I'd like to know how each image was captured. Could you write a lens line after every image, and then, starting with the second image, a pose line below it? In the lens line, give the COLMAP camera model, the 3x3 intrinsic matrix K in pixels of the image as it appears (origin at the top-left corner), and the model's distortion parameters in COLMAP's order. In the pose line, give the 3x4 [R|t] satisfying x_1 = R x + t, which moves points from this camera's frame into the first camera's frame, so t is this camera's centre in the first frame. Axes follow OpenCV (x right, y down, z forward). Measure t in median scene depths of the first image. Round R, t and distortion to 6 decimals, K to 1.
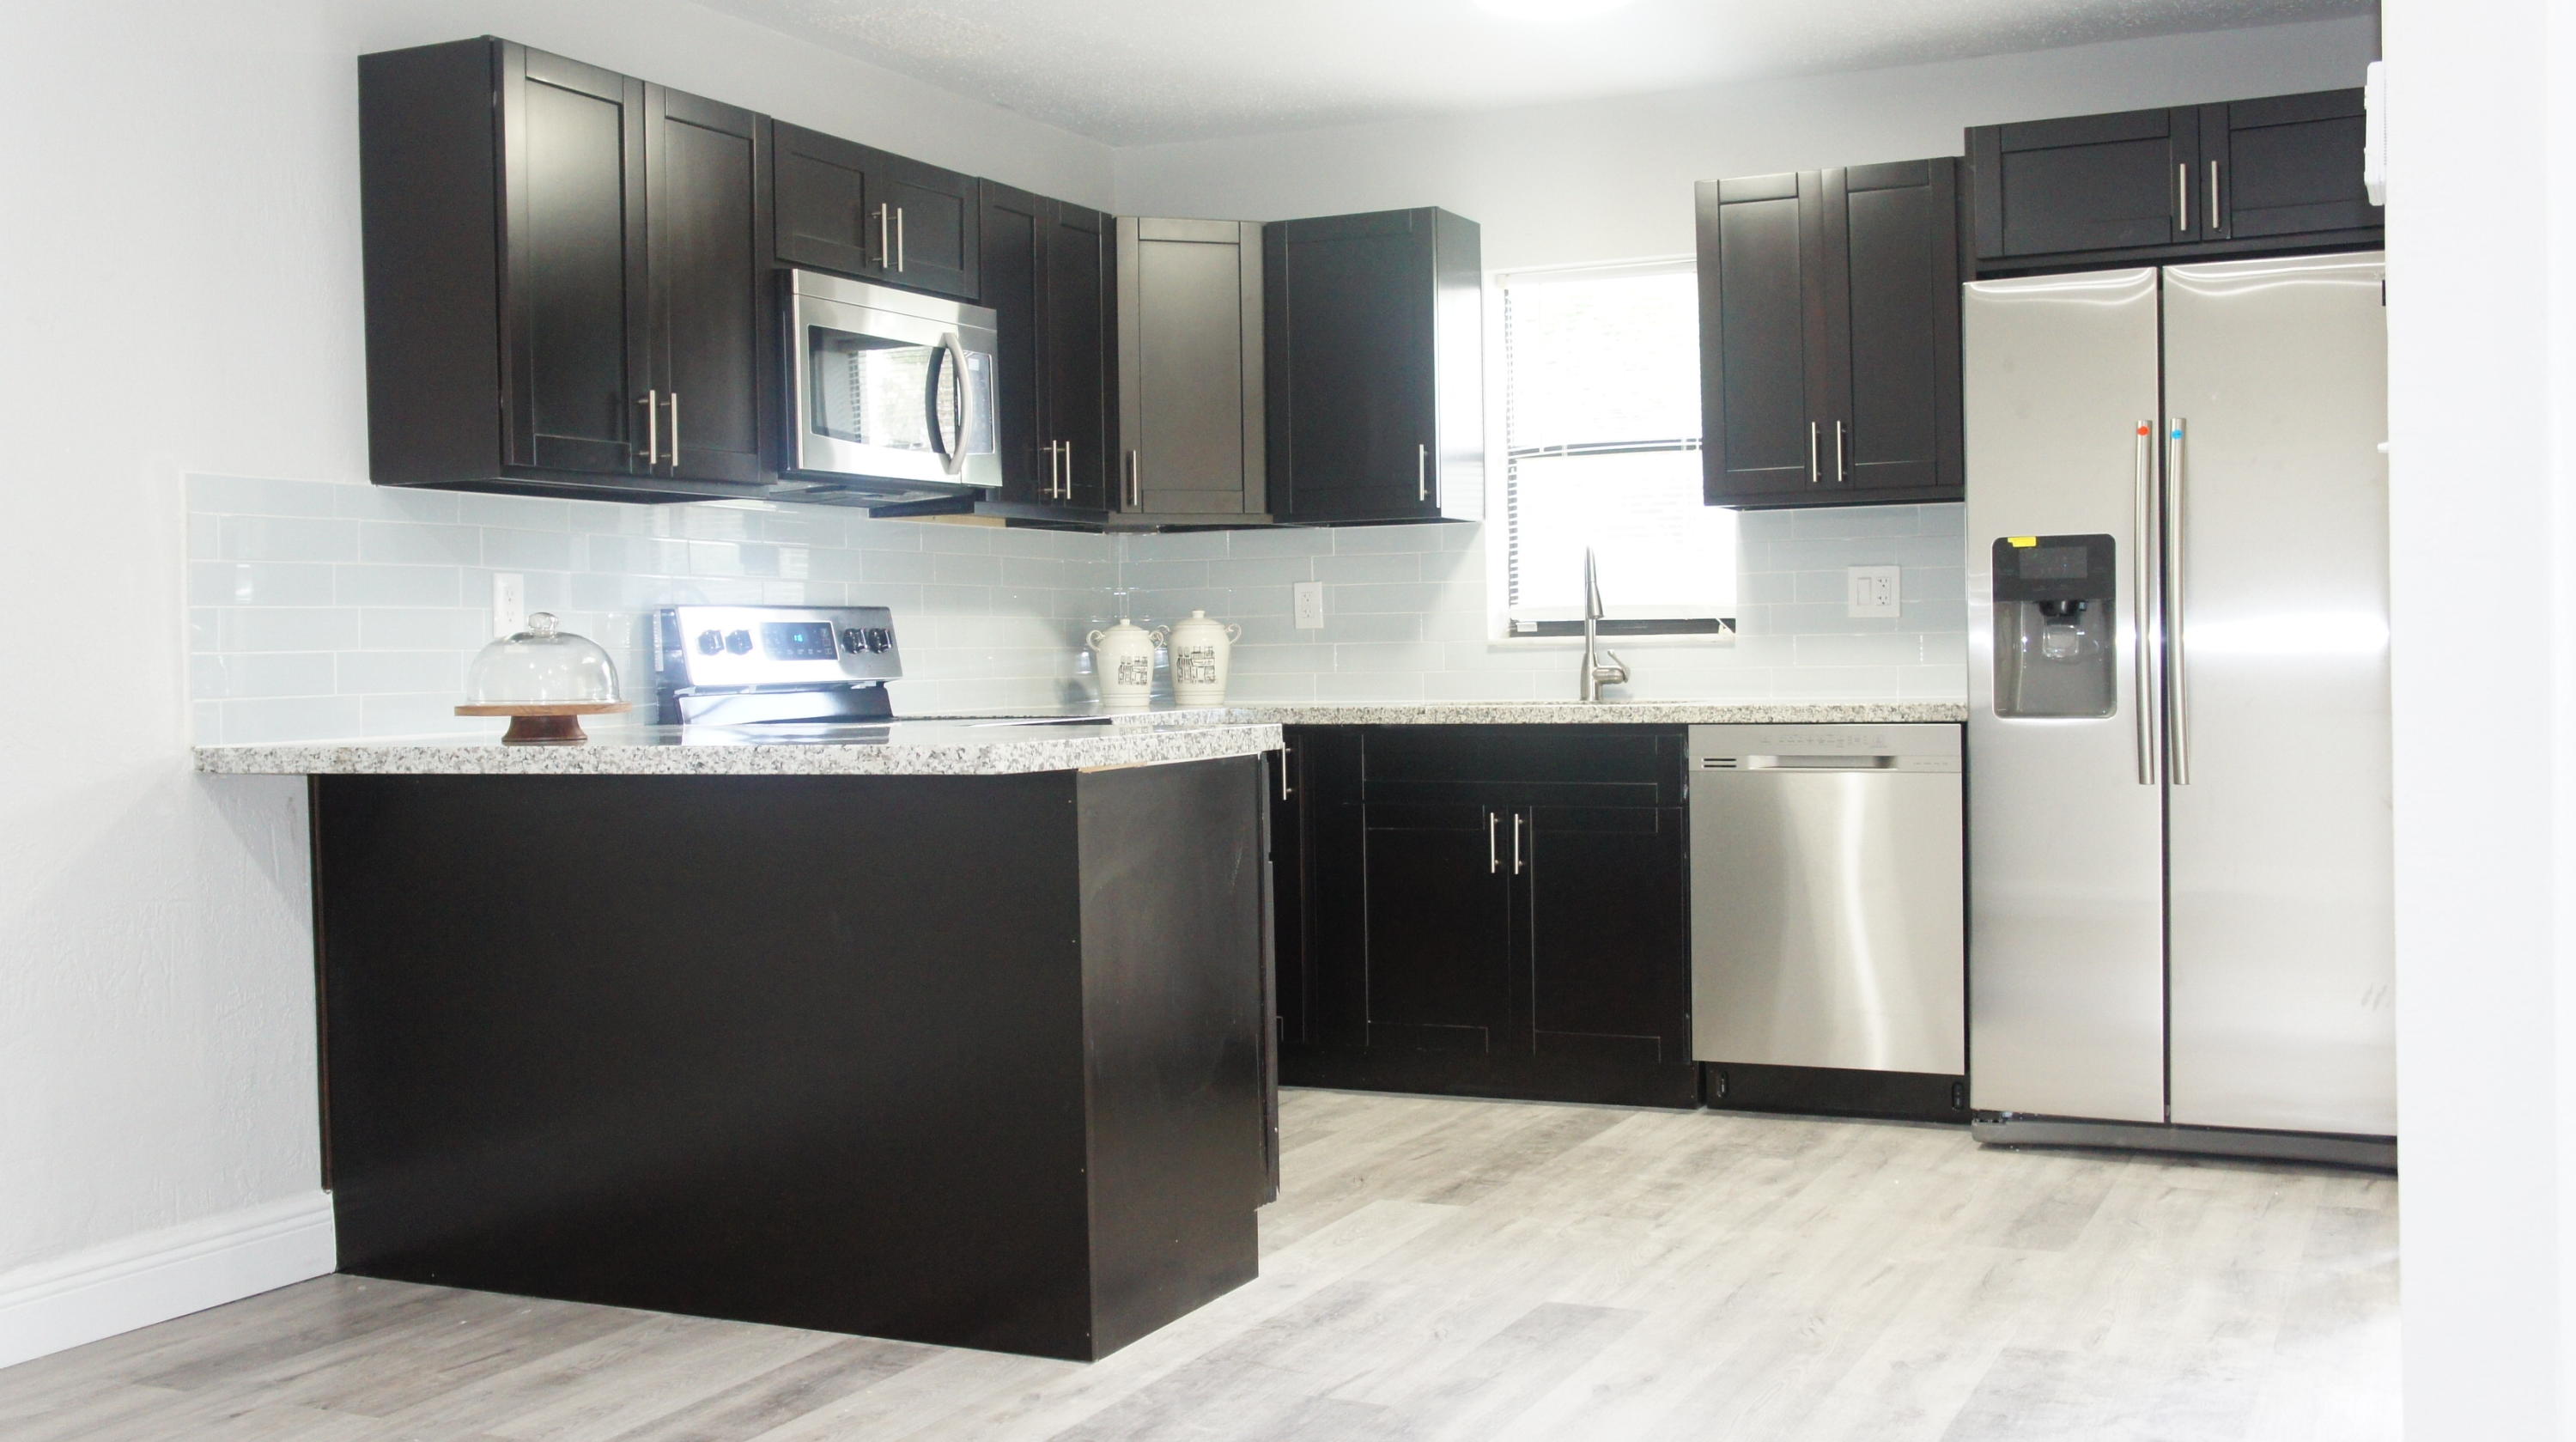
lens RADIAL K [[2609.9, 0, 1306.6], [0, 2609.9, 715.2], [0, 0, 1]] dist [0.026743, 0.000000]
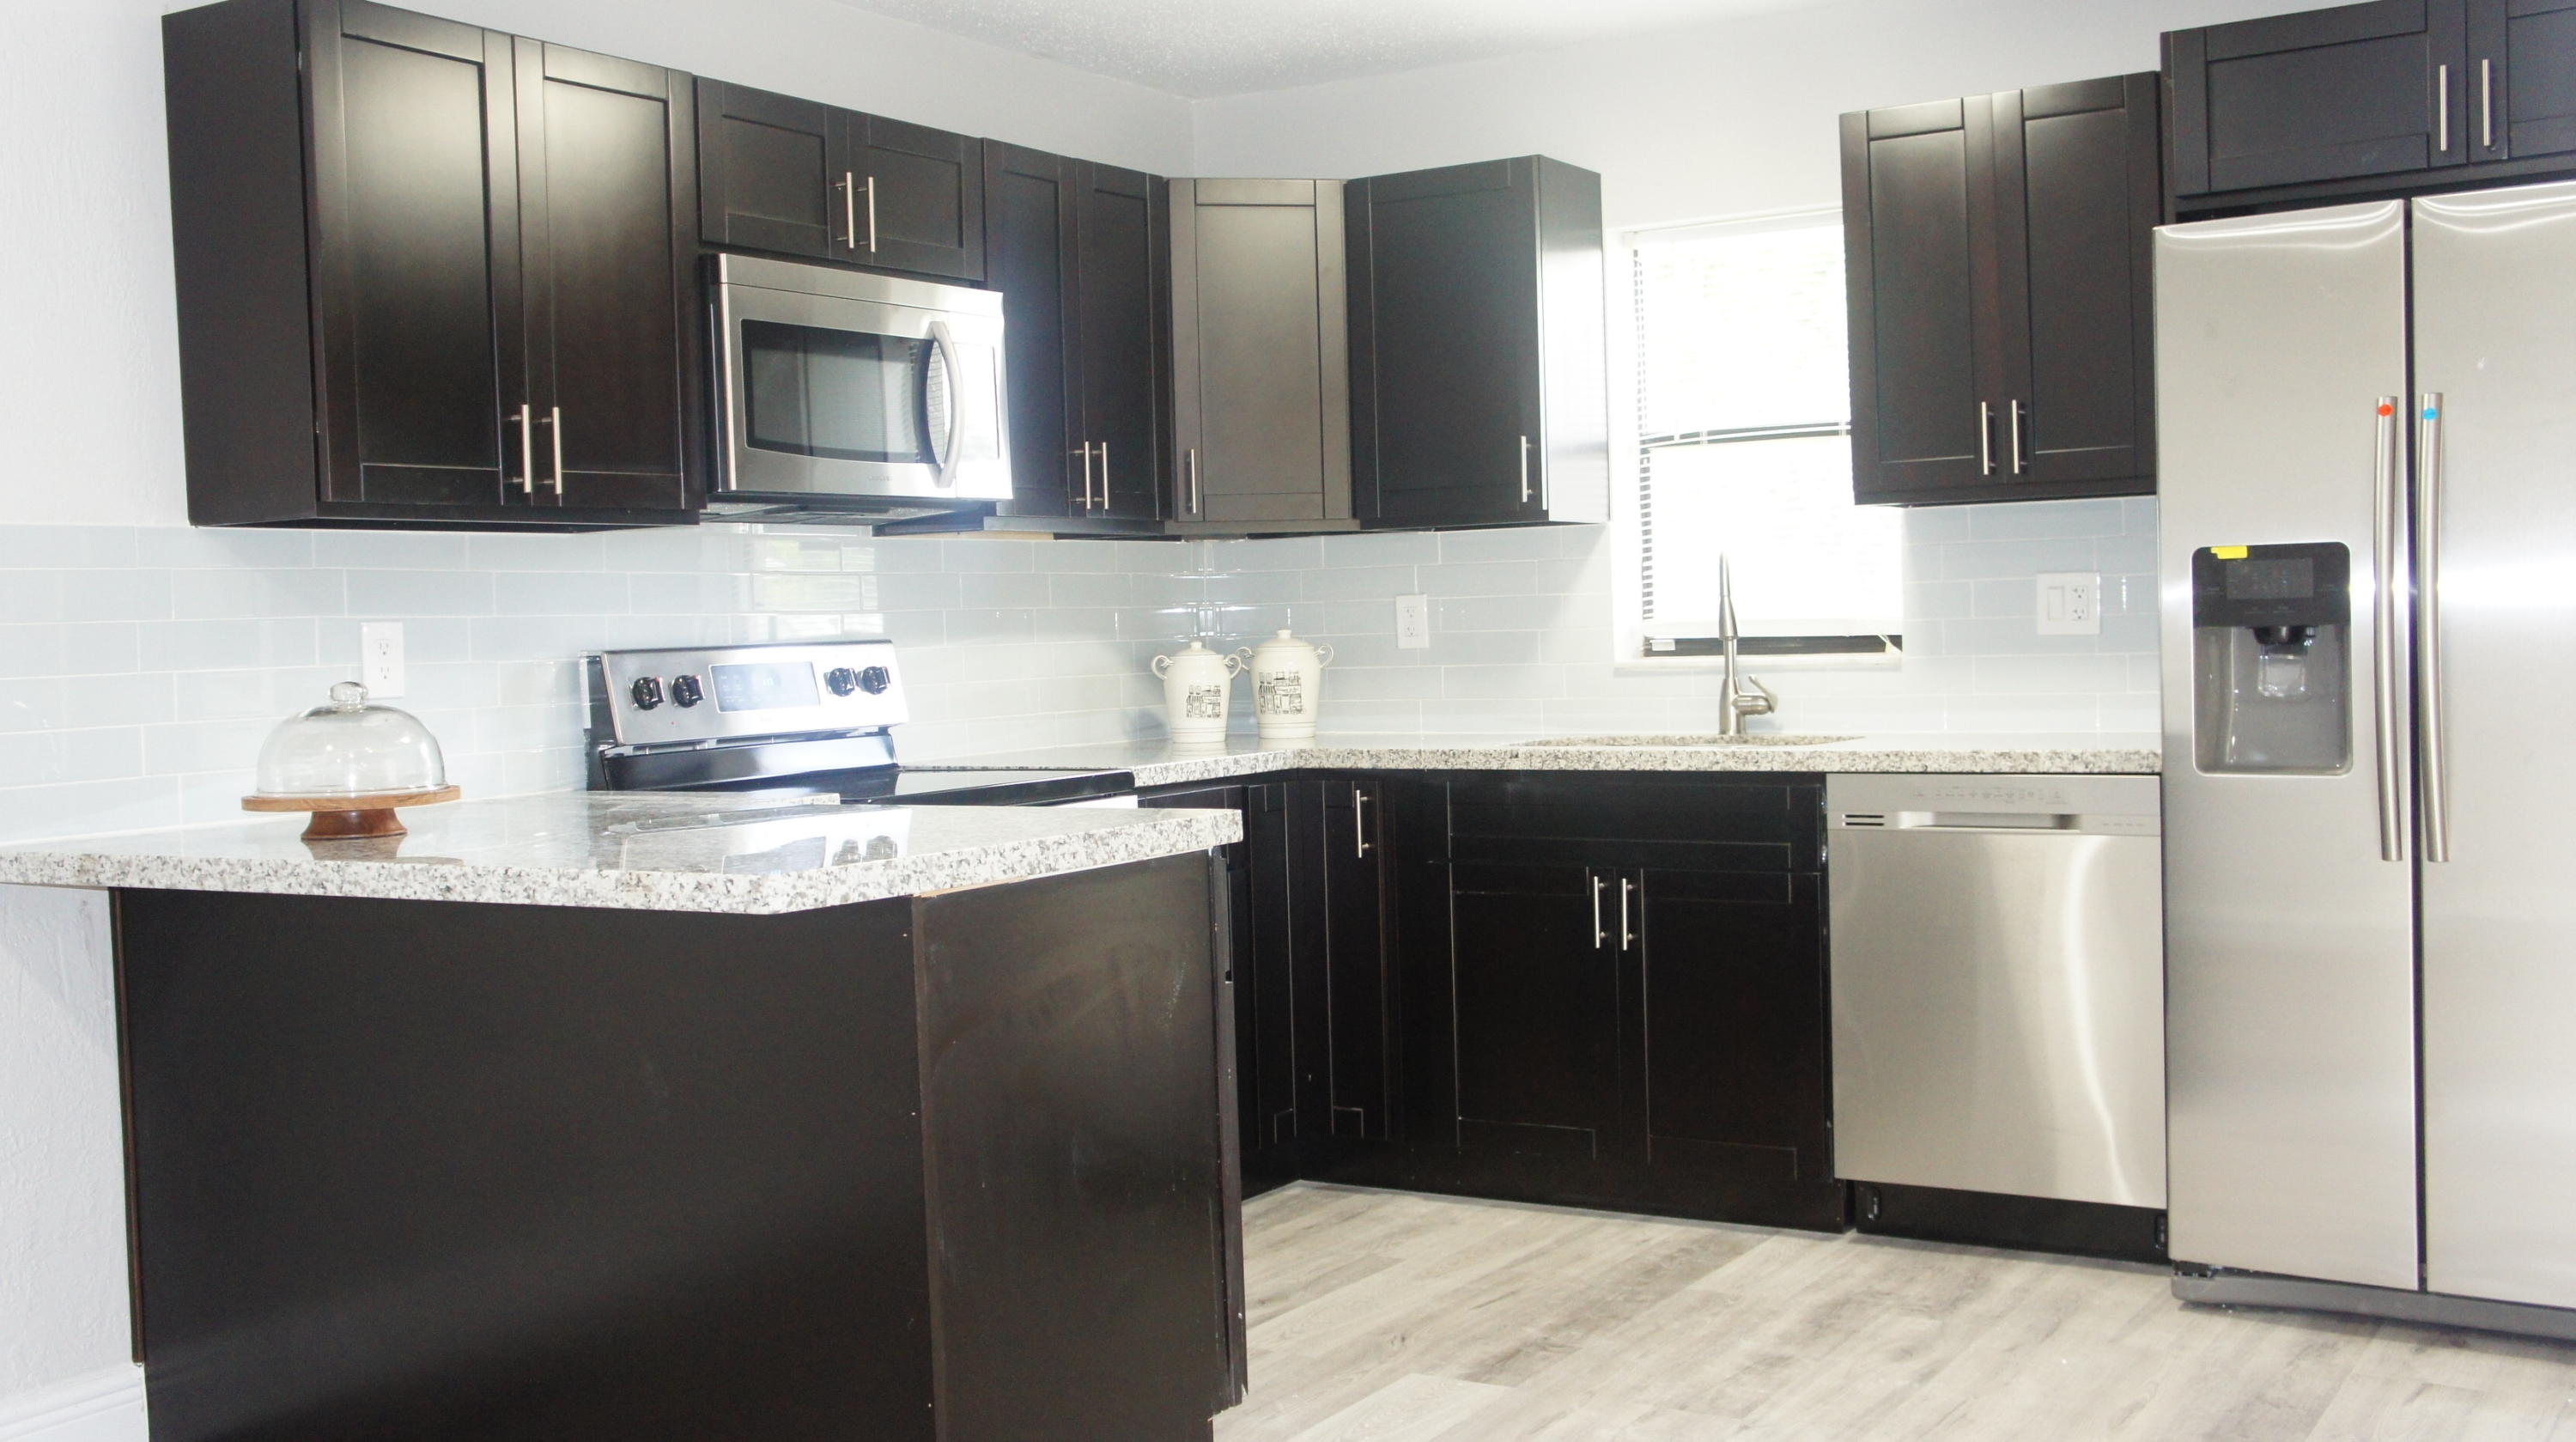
lens RADIAL K [[2609.9, 0, 1303.2], [0, 2609.9, 717.8], [0, 0, 1]] dist [0.026743, 0.000000]
pose [[0.992969, -0.008519, -0.118067, 0.079138], [0.010350, 0.999835, 0.014901, -0.027797], [0.117920, -0.016018, 0.992894, 0.159249]]
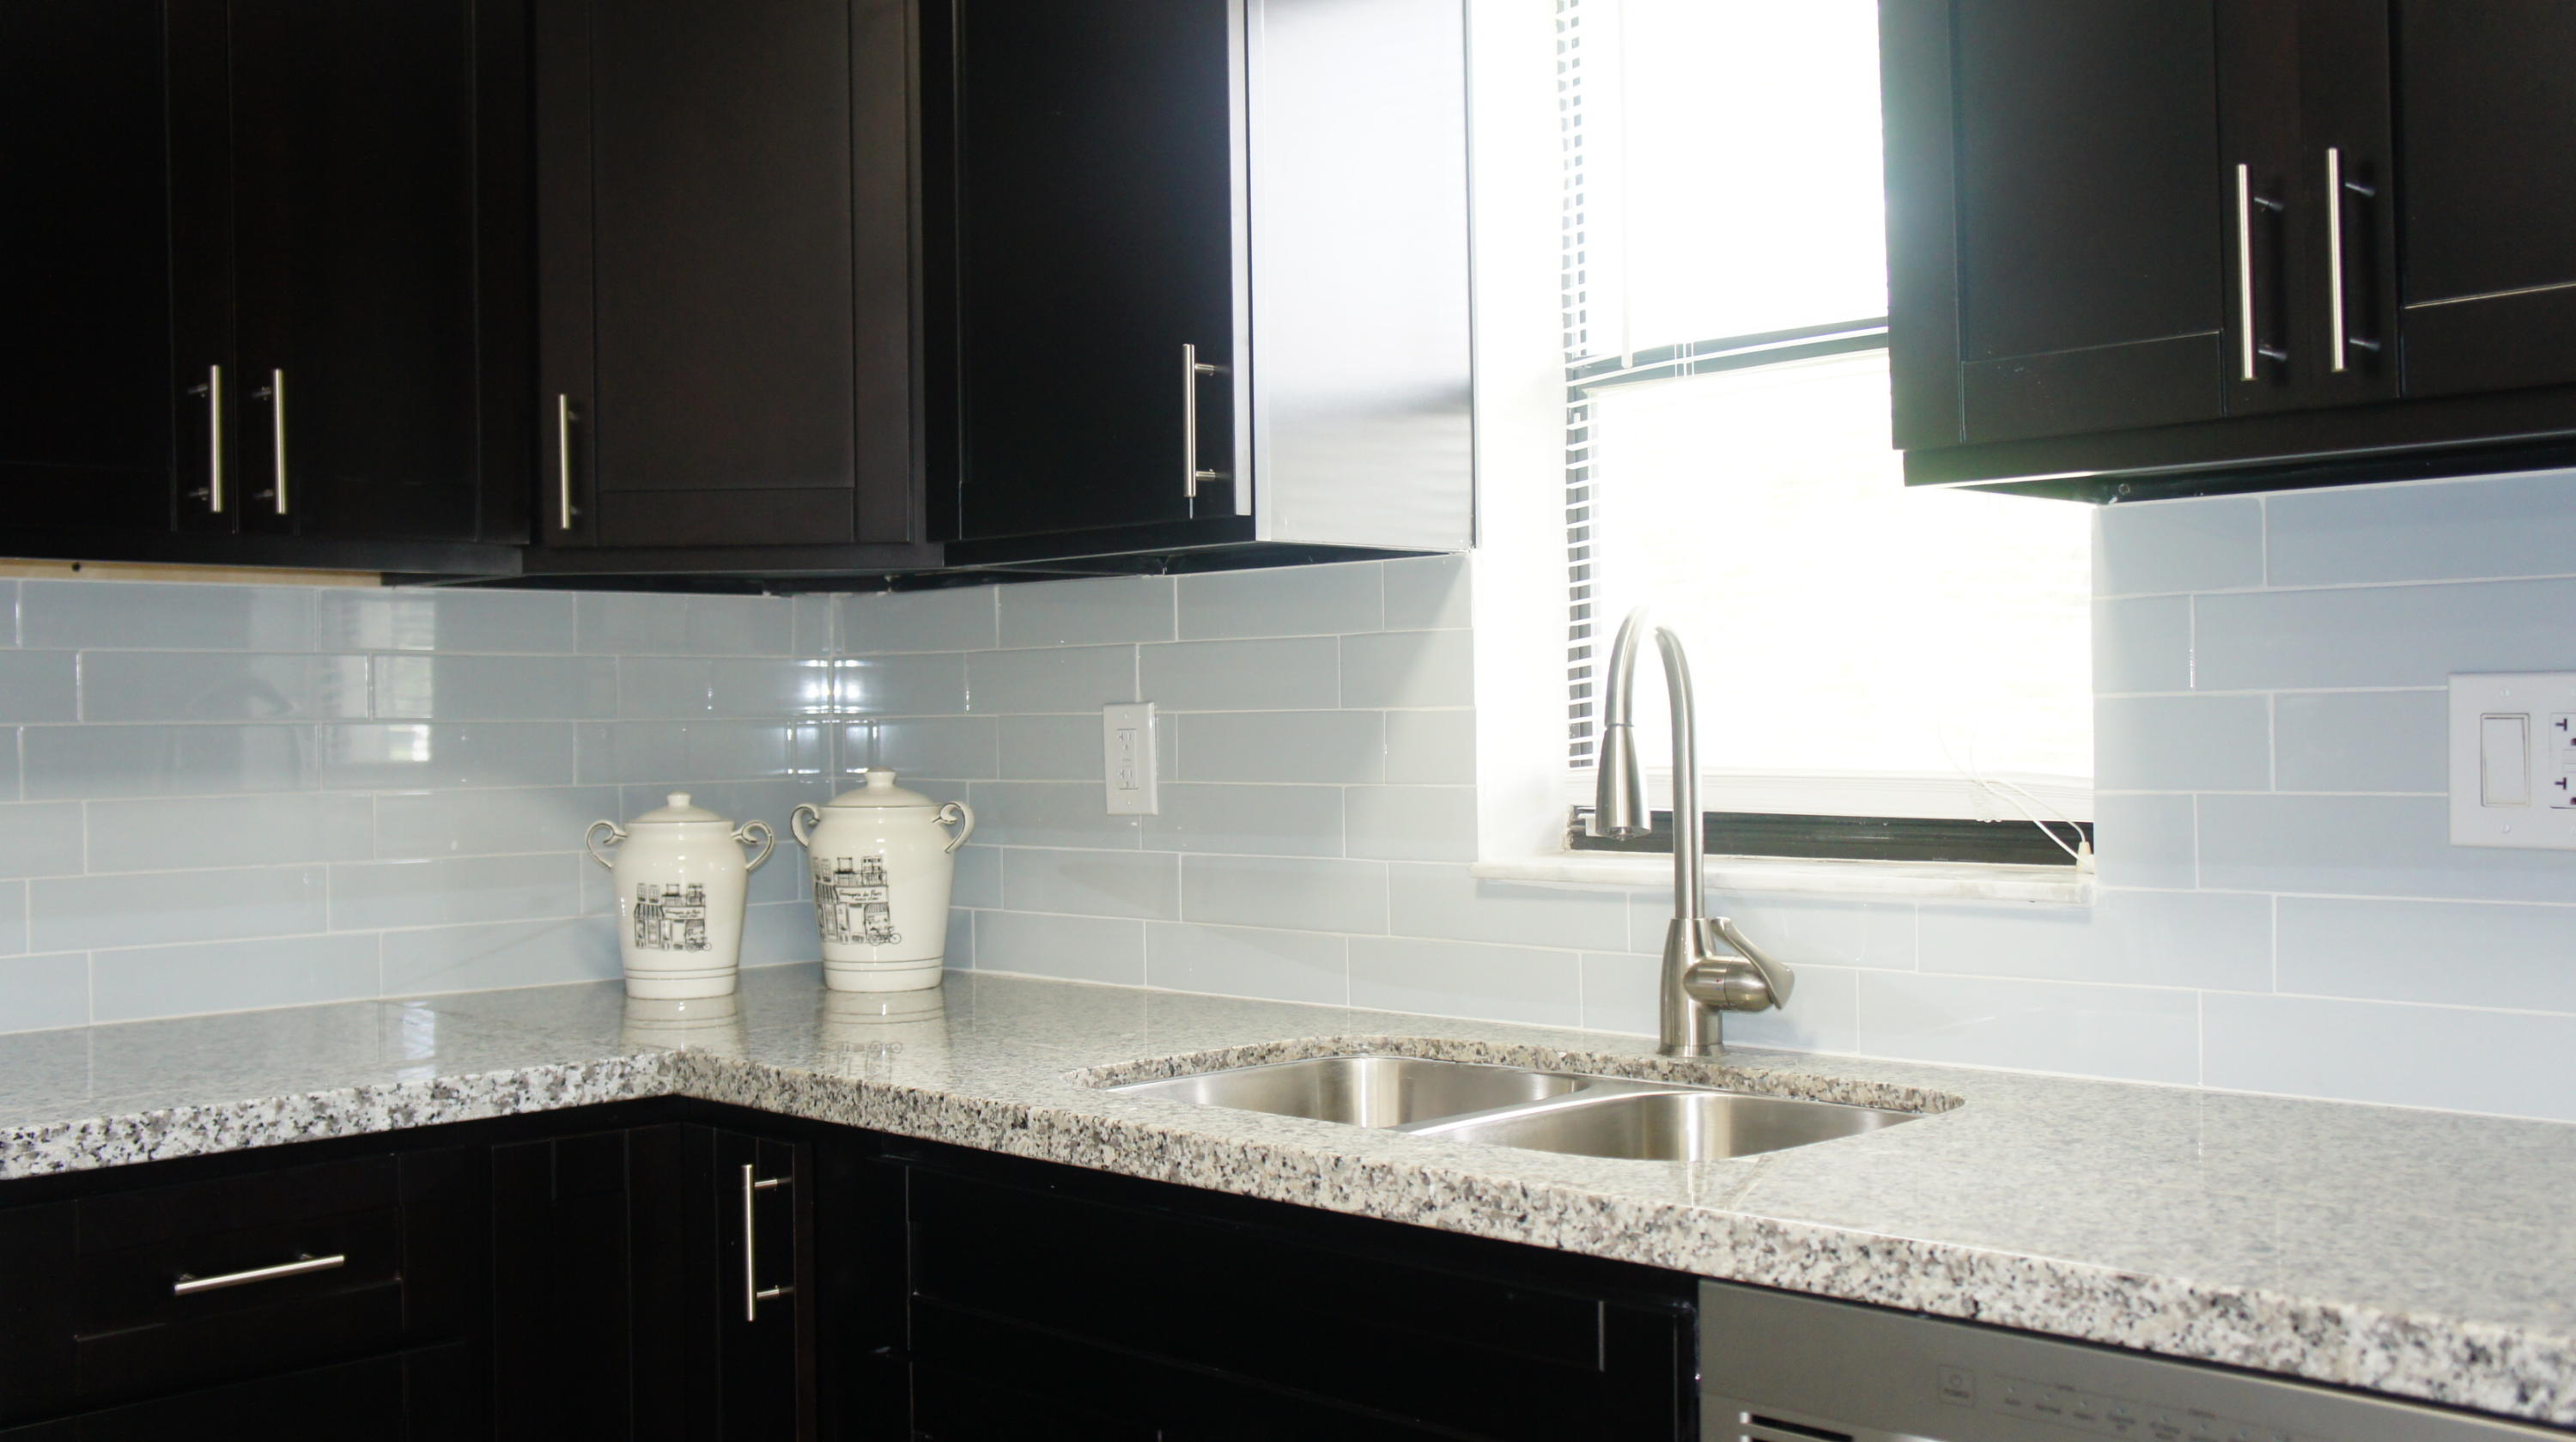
lens RADIAL K [[2609.9, 0, 1249.8], [0, 2609.9, 669.1], [0, 0, 1]] dist [0.026743, 0.000000]
pose [[0.937105, -0.005842, -0.348997, 0.196651], [-0.006302, 0.999414, -0.033650, -0.050014], [0.348989, 0.033733, 0.936519, 0.721798]]
